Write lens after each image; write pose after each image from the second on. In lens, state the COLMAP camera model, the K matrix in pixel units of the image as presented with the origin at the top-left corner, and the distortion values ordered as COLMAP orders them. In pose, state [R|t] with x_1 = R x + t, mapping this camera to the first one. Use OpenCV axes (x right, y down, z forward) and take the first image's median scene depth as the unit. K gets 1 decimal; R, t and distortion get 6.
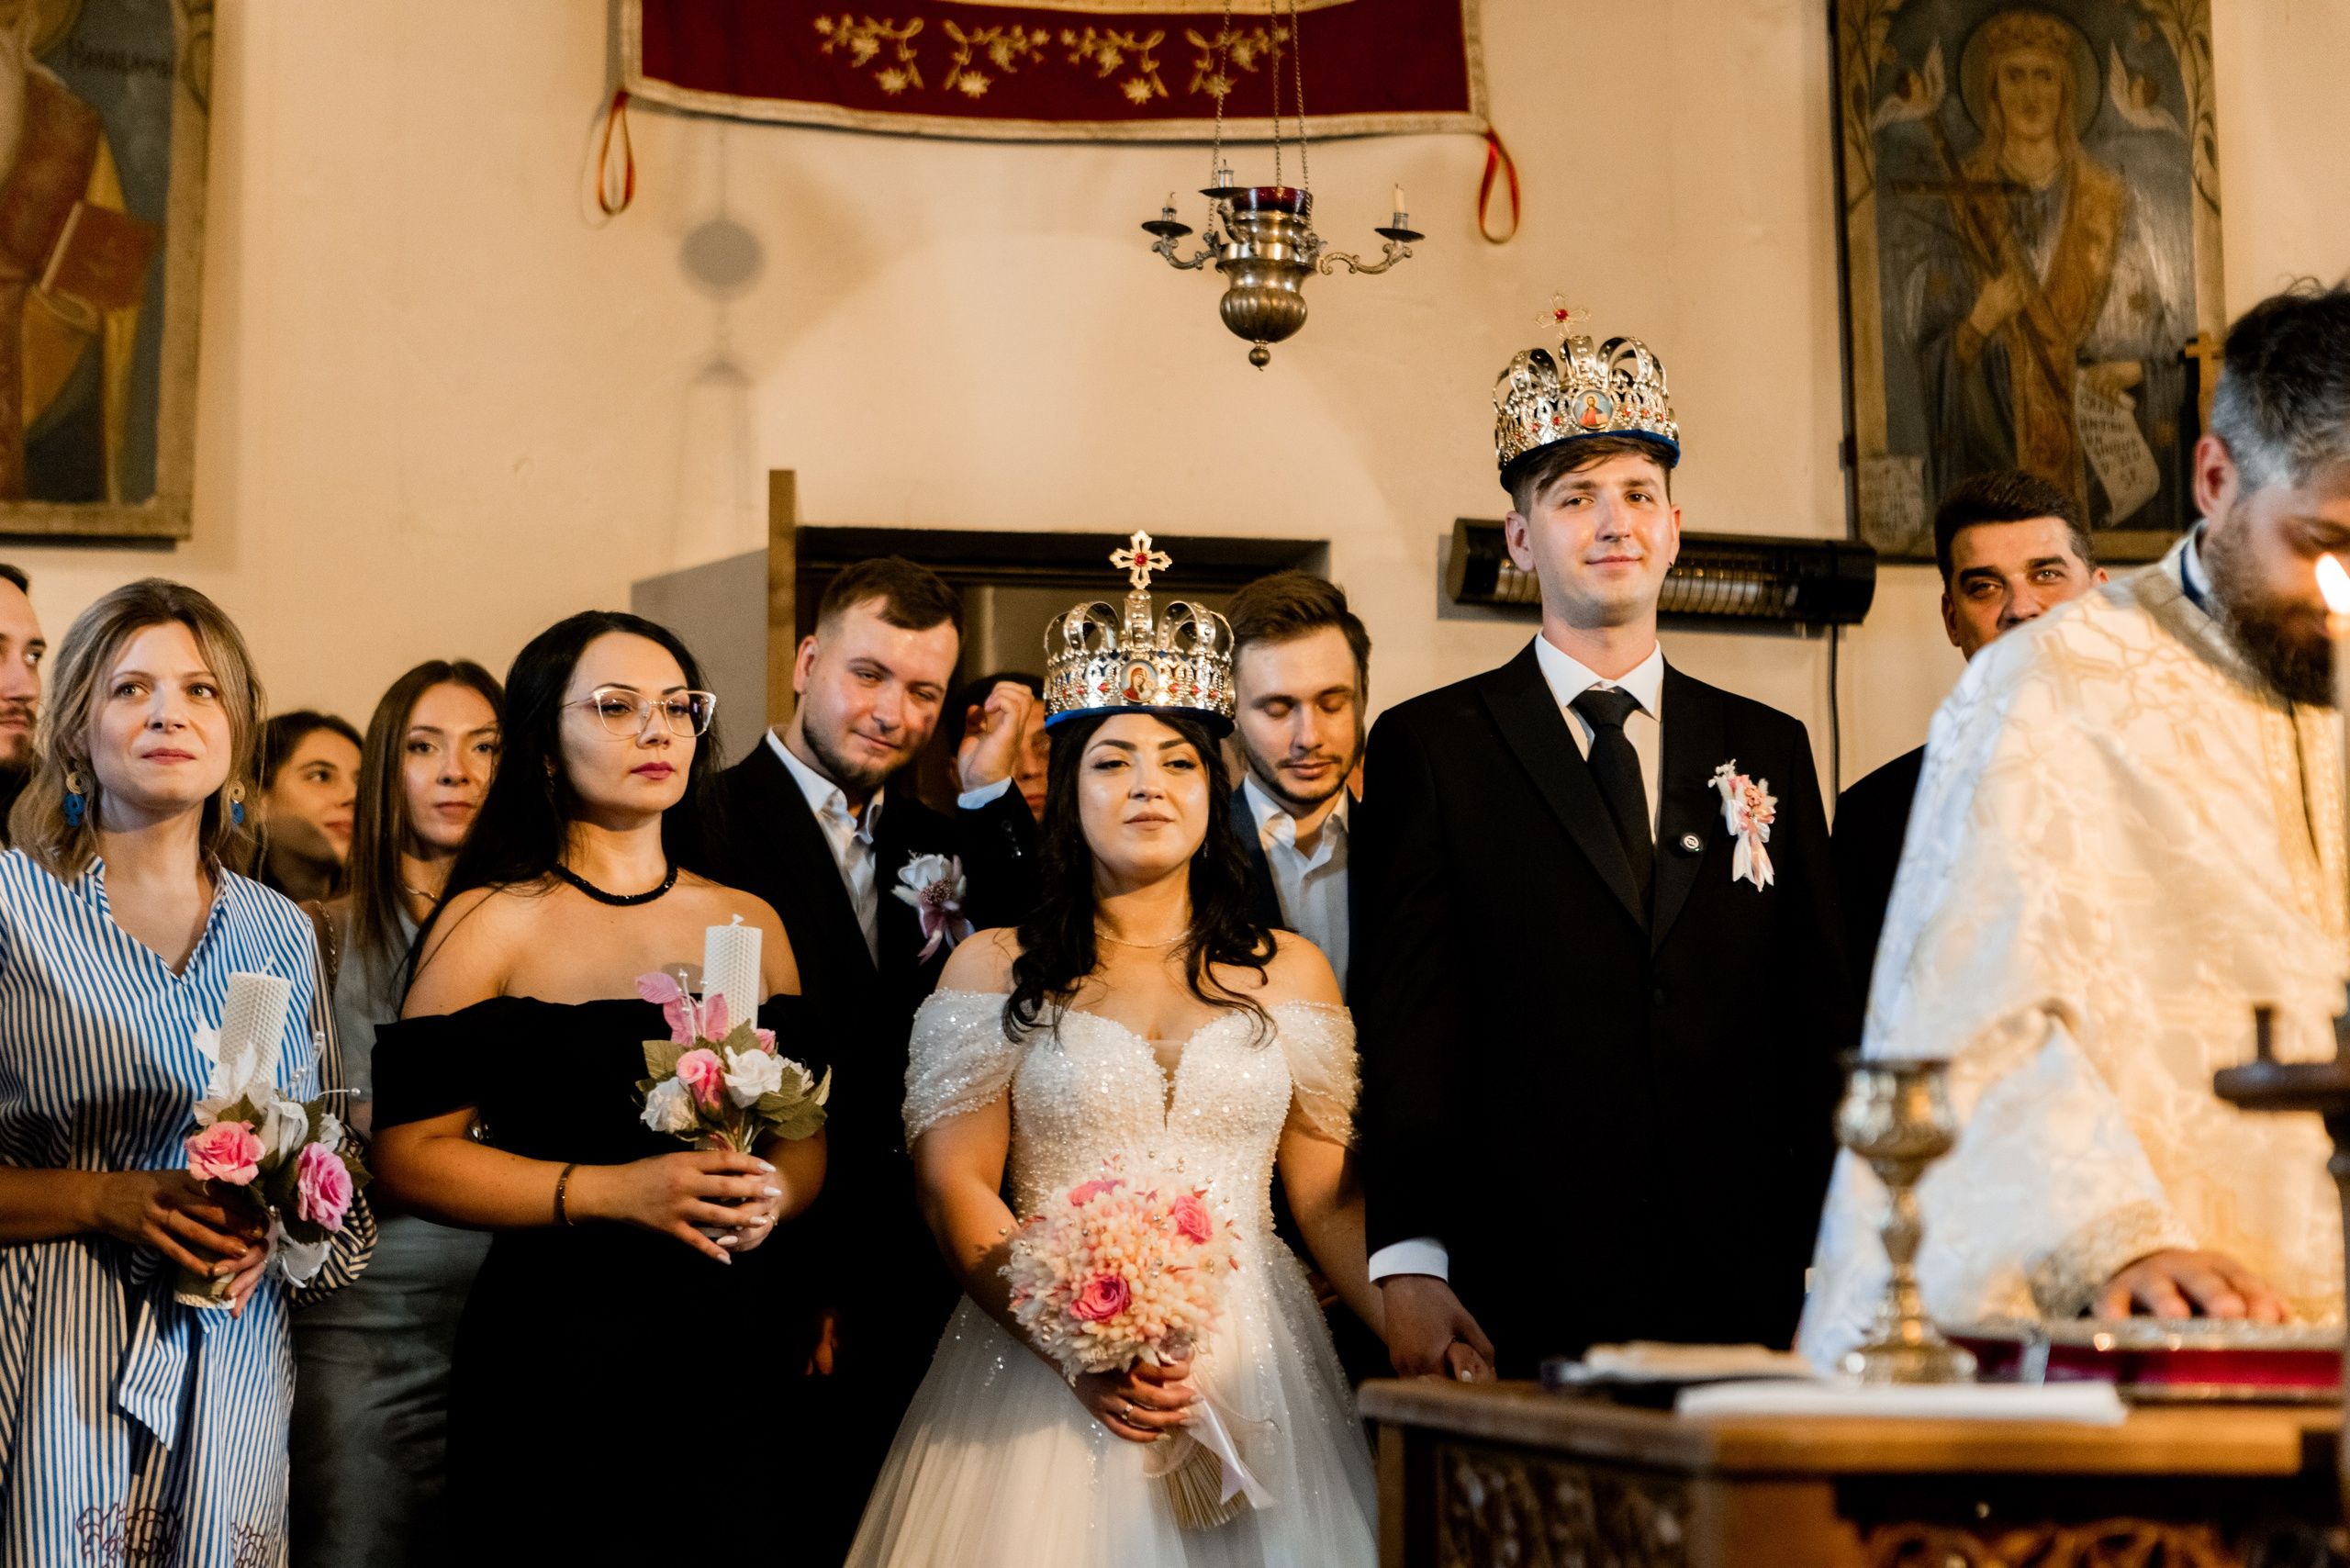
lens RADIAL K [[4510.6, 0, 1175.0], [0, 4510.6, 784.0], [0, 0, 1]] dist [0.222373, -0.150488]
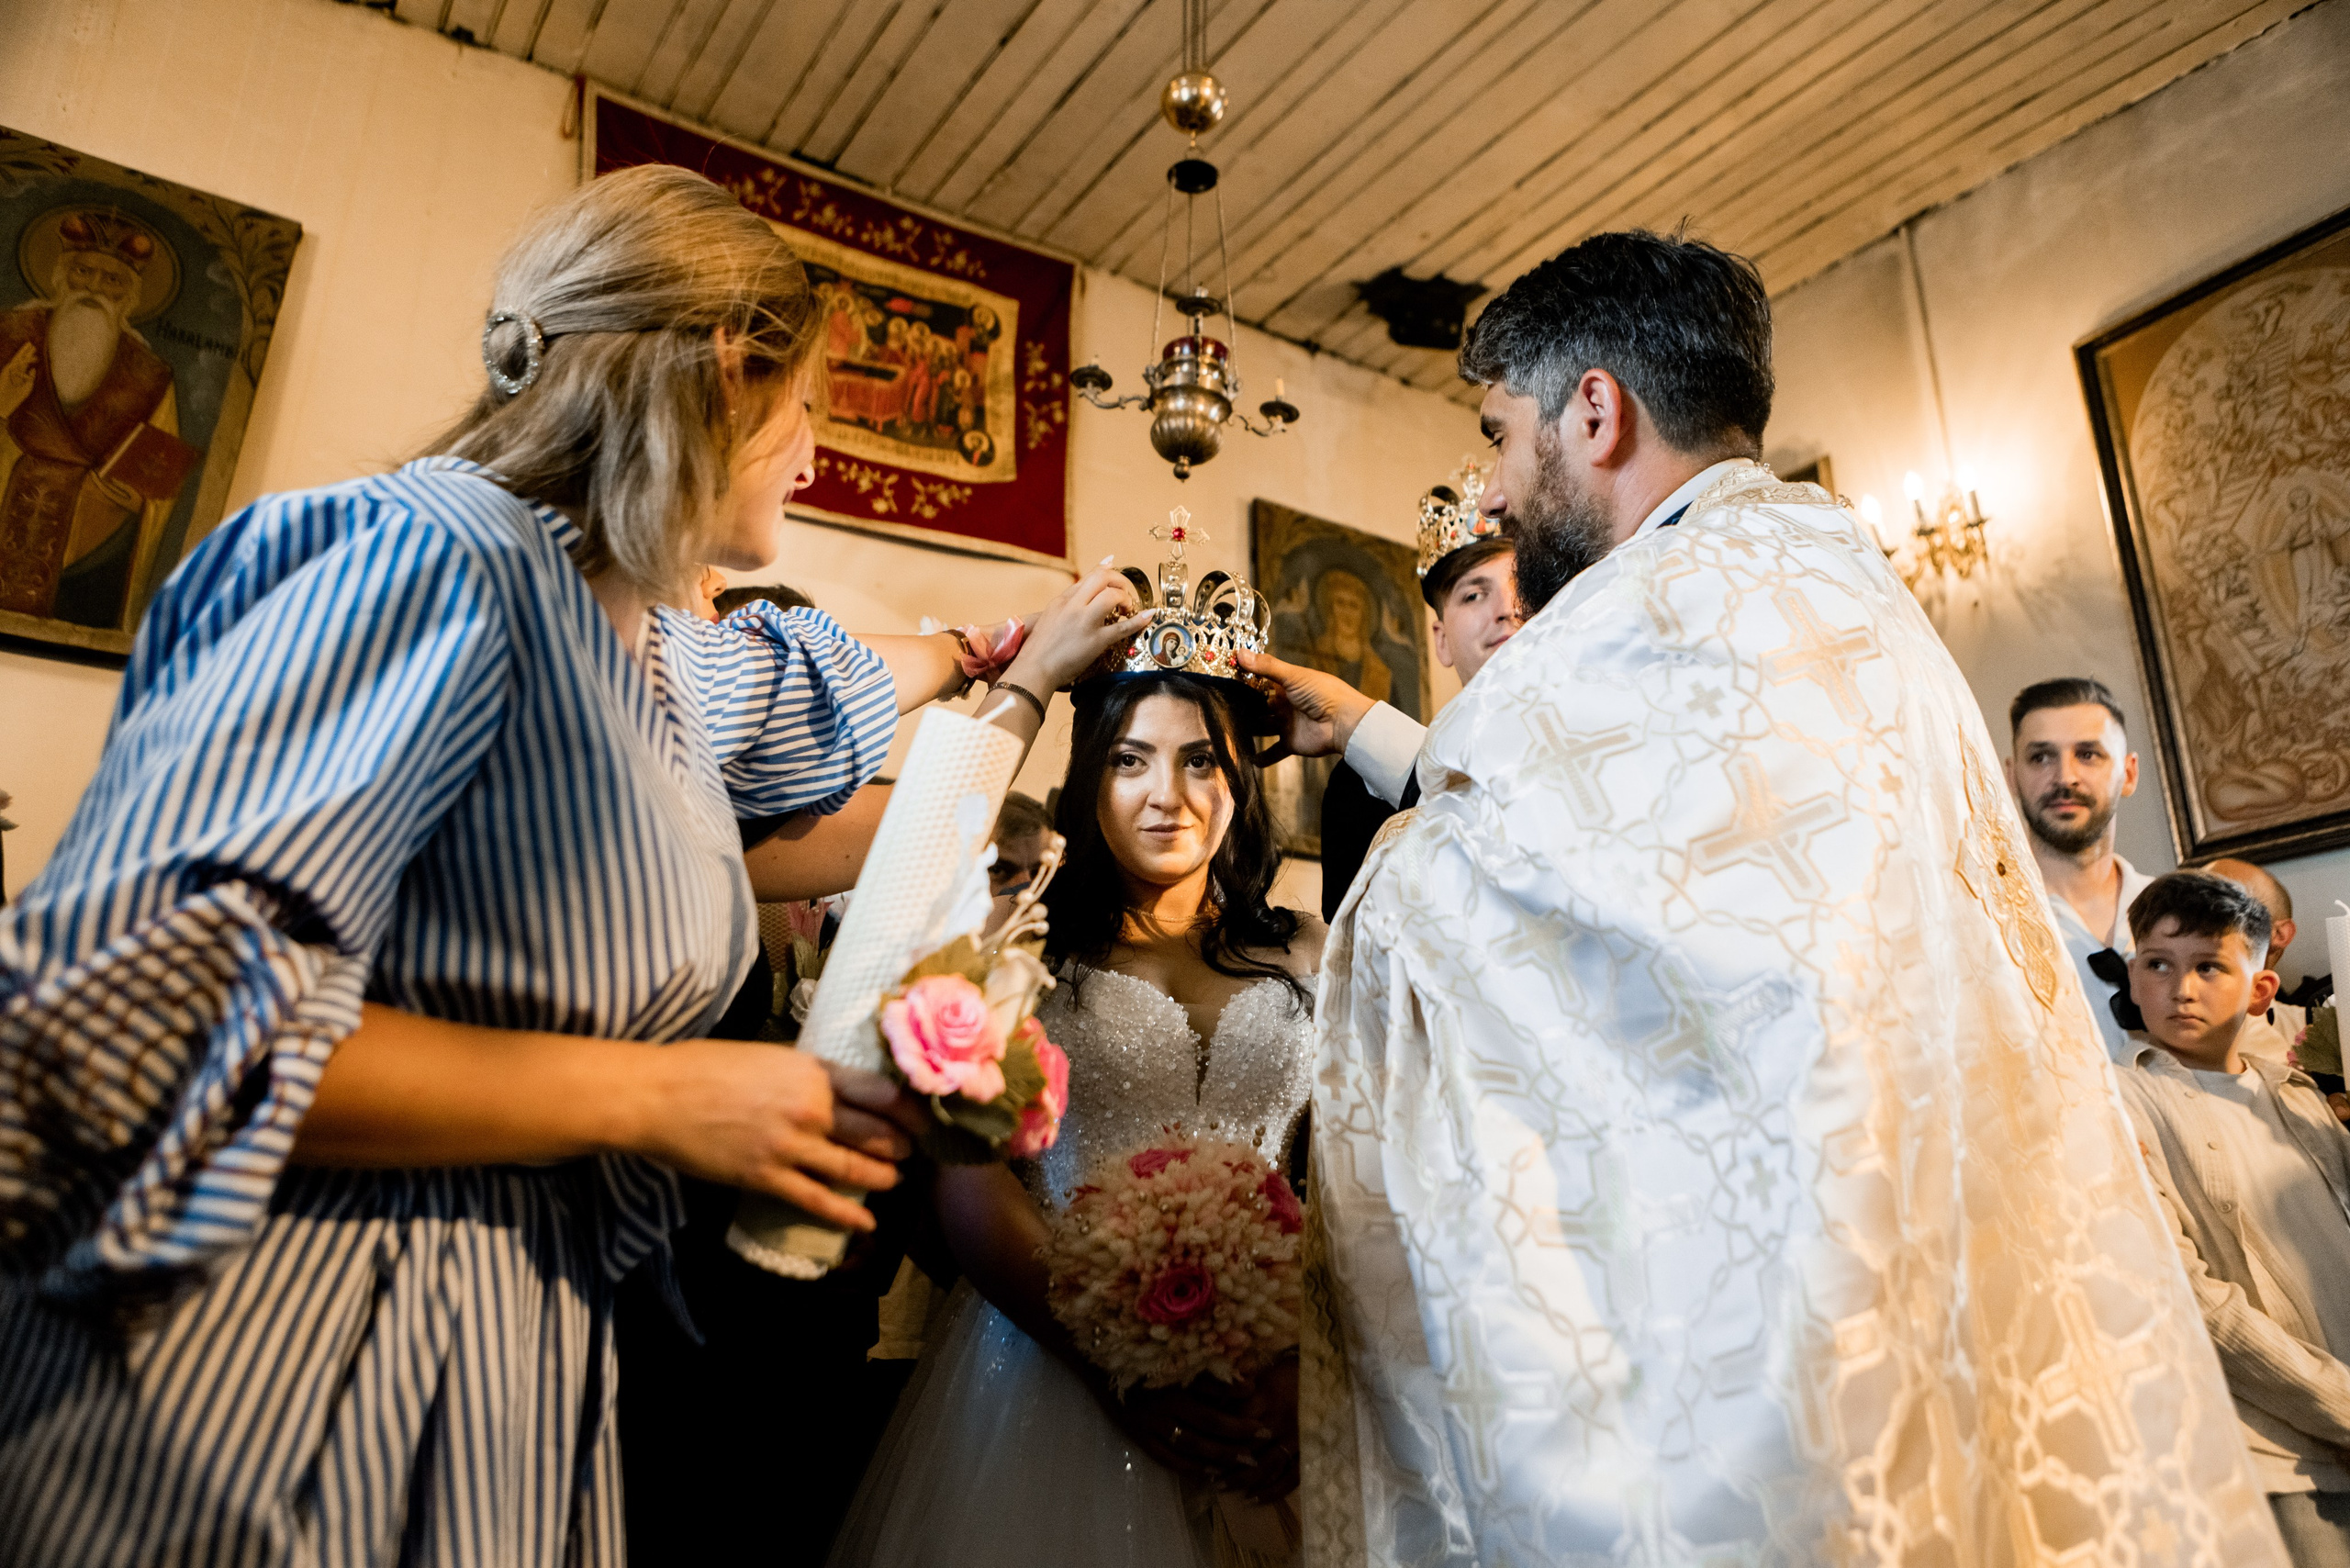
lens RADIAL K [[1604.5, 0, 1175.0], [0, 1604.5, 784.0], [0, 0, 1]] dist [-0.109563, 0.077084]
pose [[0.942456, 0.121792, 0.311358, -0.072450], [-0.063037, 0.979316, -0.192265, 0.045655], [-0.328334, 0.161575, 0.930640, 0.446340]]
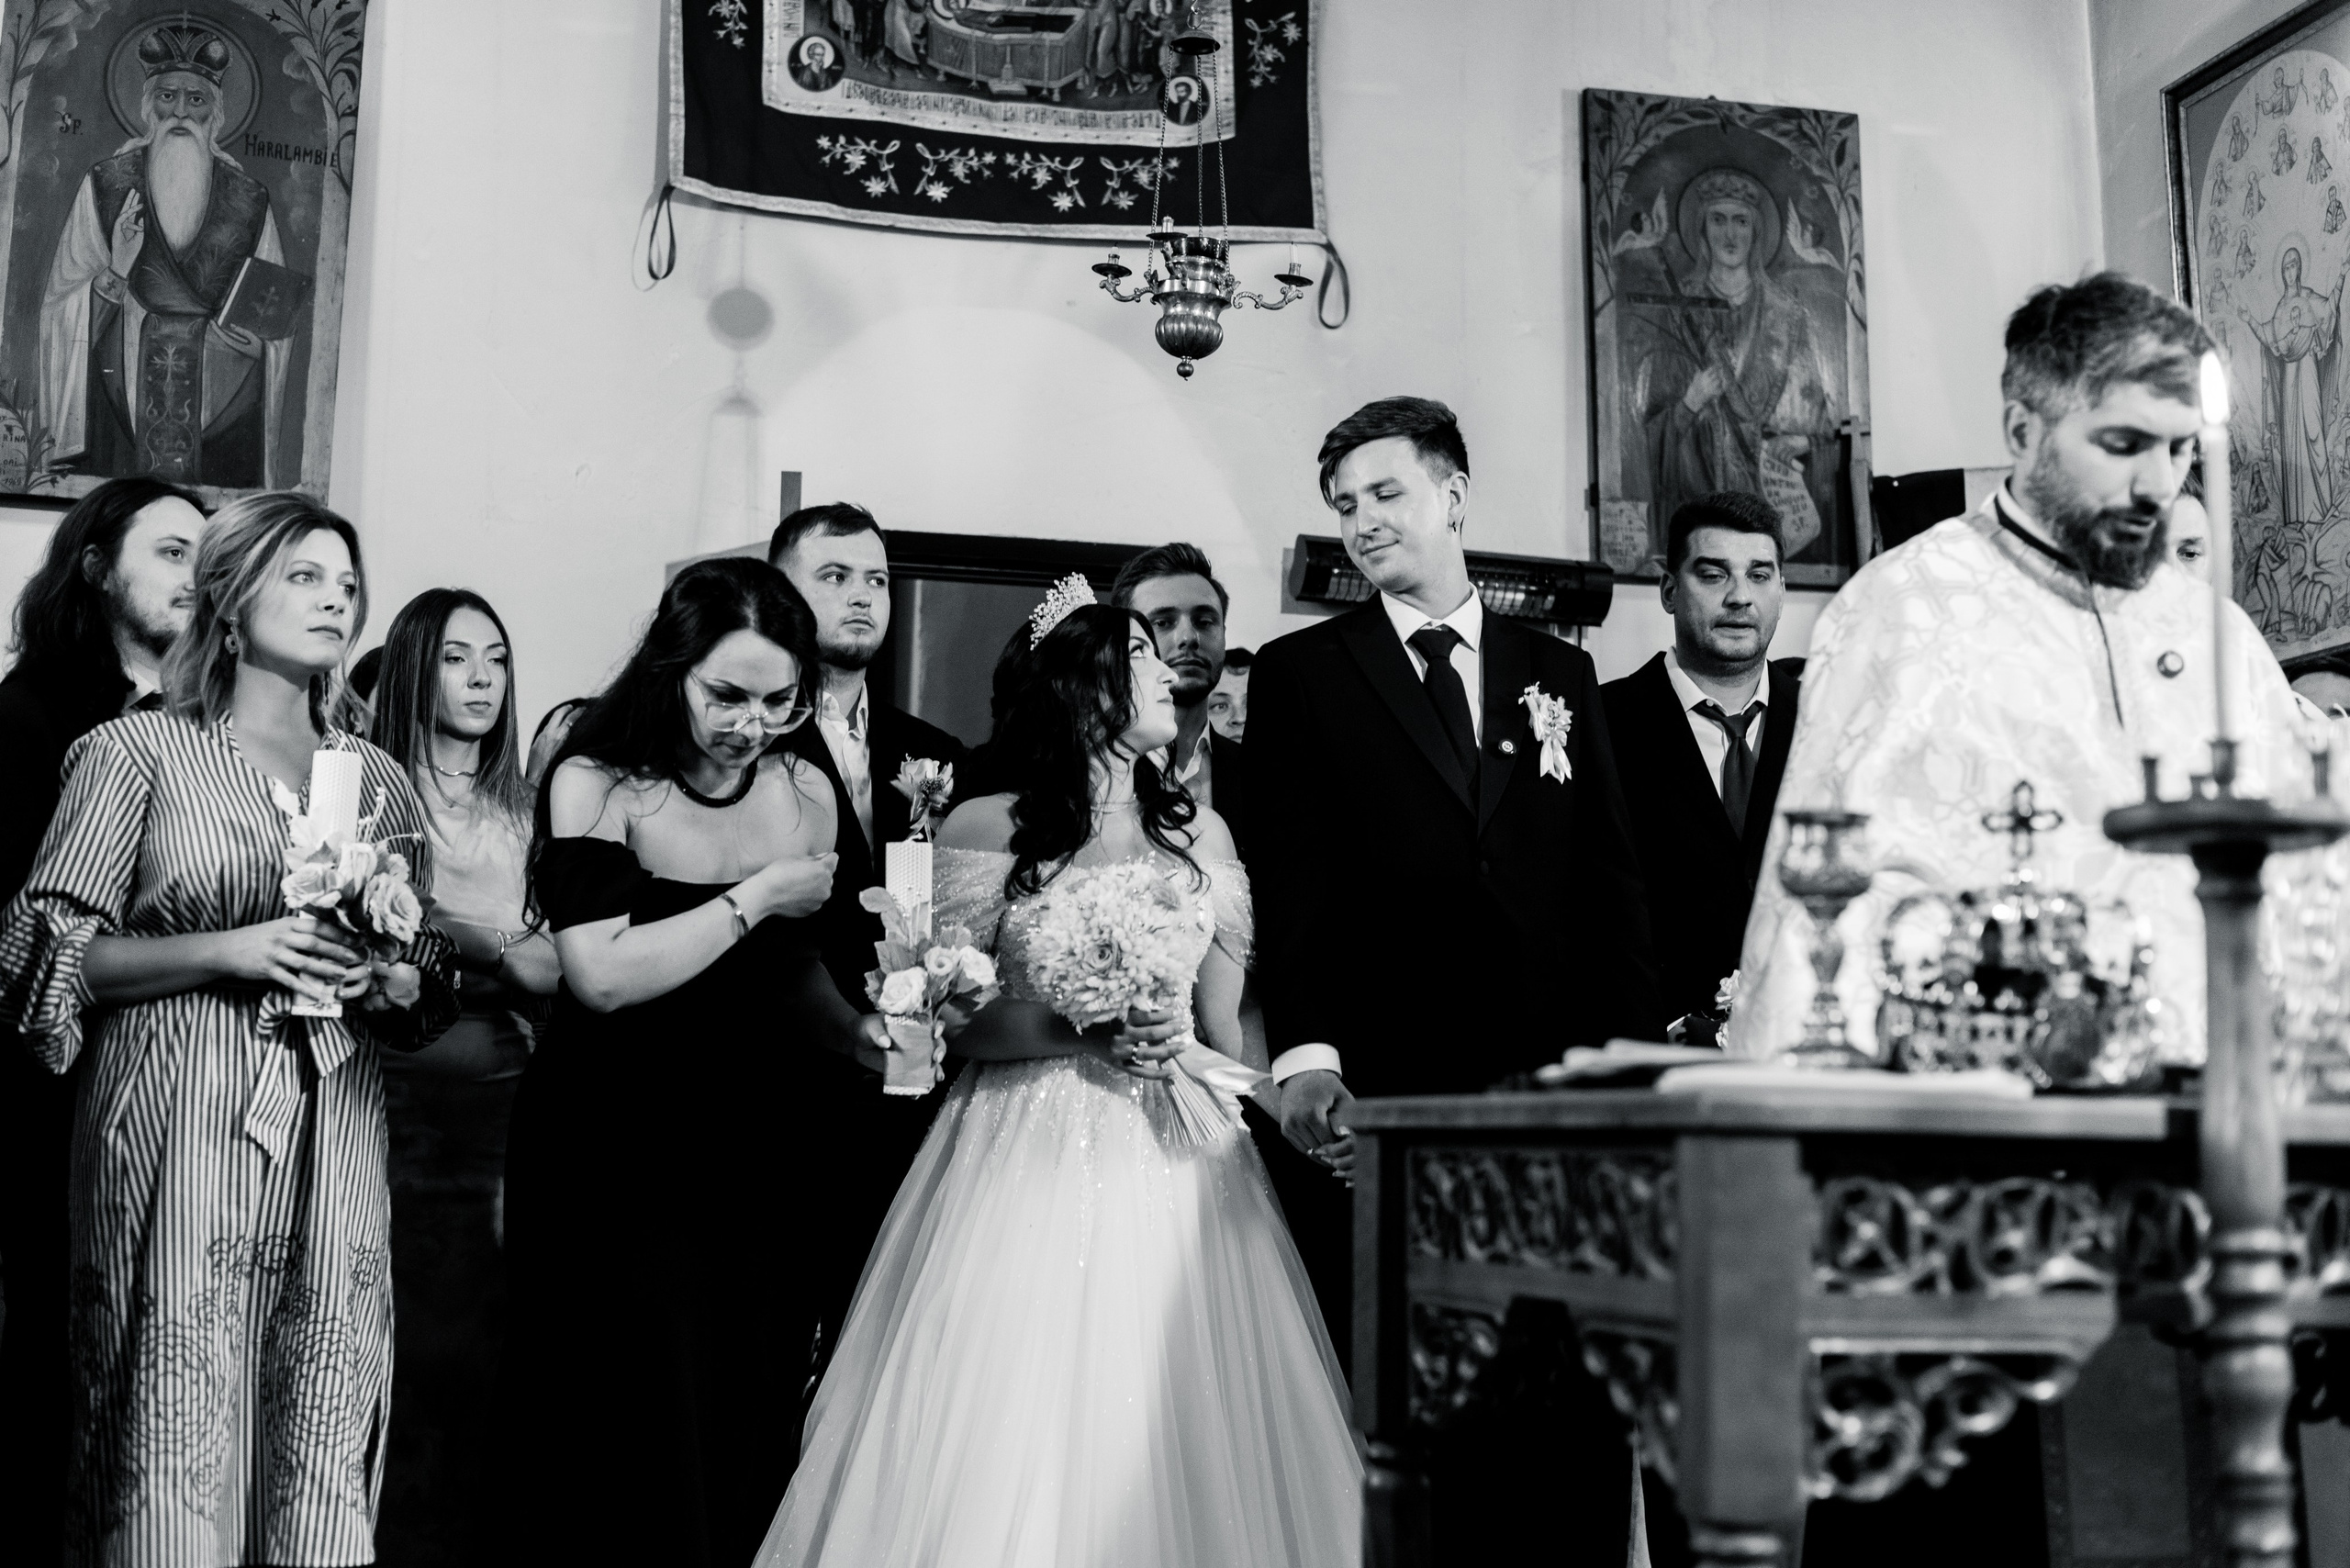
lens RADIAL K [[3318.1, 0, 1175.0], [0, 3318.1, 784.0], [0, 0, 1]] dist [0.128940, -0.681625]
pose [[0.998317, 0.023984, 0.052793, -0.022180], [-0.023505, 0.999677, -0.009689, 0.023026], [-0.053008, 0.008432, 0.998558, 0.041009]]
